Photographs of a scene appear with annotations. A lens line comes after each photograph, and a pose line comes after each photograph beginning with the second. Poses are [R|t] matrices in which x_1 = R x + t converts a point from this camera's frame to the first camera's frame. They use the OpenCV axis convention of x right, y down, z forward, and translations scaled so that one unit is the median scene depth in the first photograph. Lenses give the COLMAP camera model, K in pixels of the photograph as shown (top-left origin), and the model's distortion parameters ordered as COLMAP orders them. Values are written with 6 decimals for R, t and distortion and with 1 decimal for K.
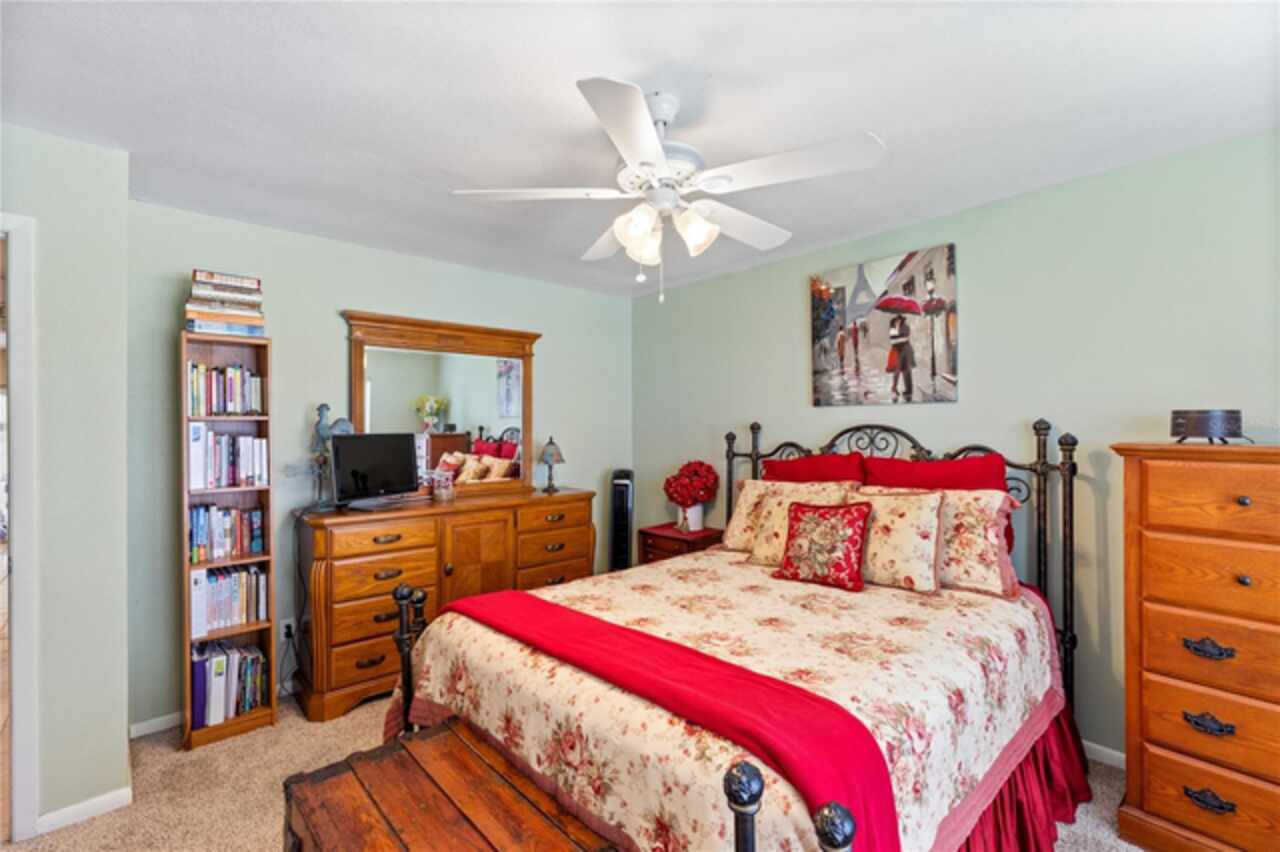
lens RADIAL K [[582.8, 0, 638.3], [0, 582.8, 426.3], [0, 0, 1]] dist [0.006774, -0.000097]
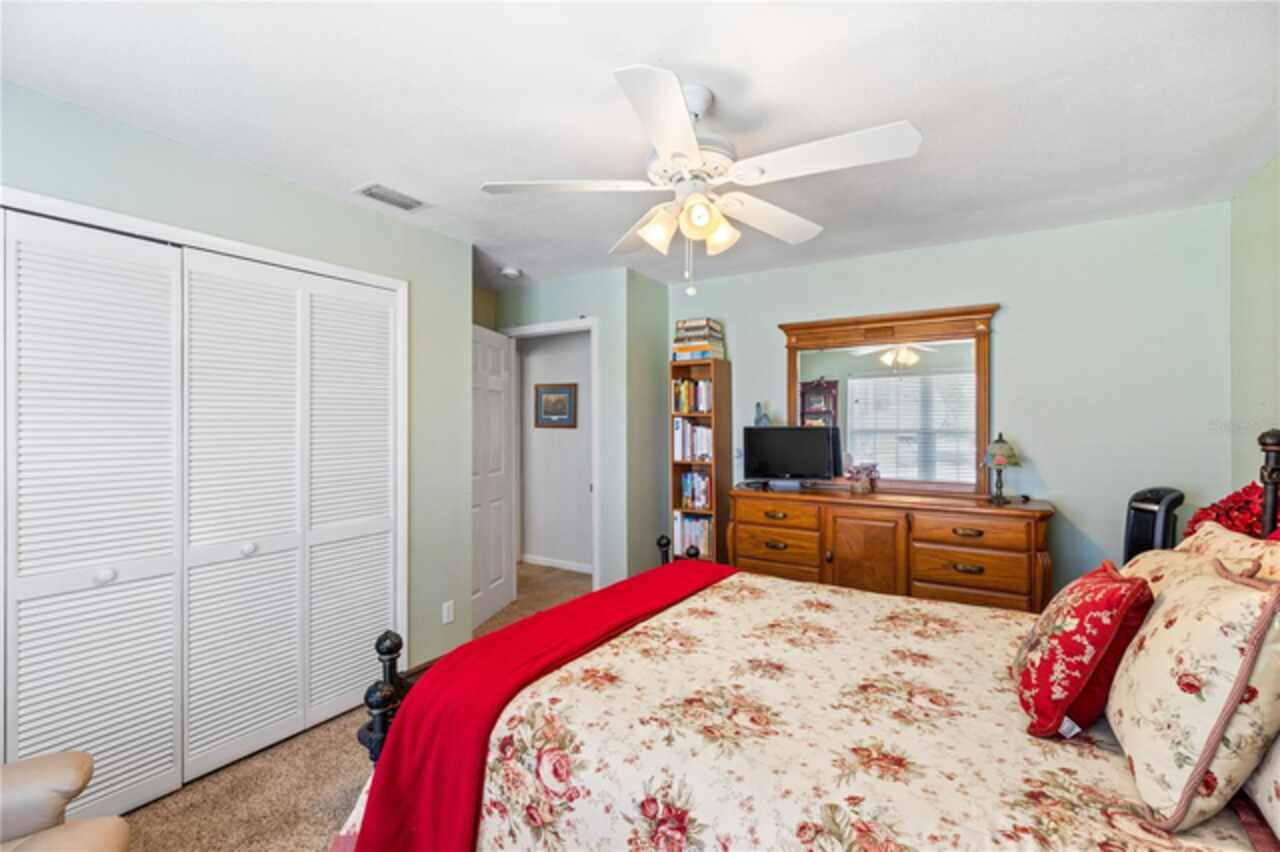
lens RADIAL K [[582.8, 0, 634.9], [0, 582.8, 423.6], [0, 0, 1]] dist [0.006774, -0.000097]
pose [[0.257407, 0.003986, -0.966295, 0.722003], [0.000740, 0.999990, 0.004322, 0.002491], [0.966303, -0.001828, 0.257401, 0.476412]]
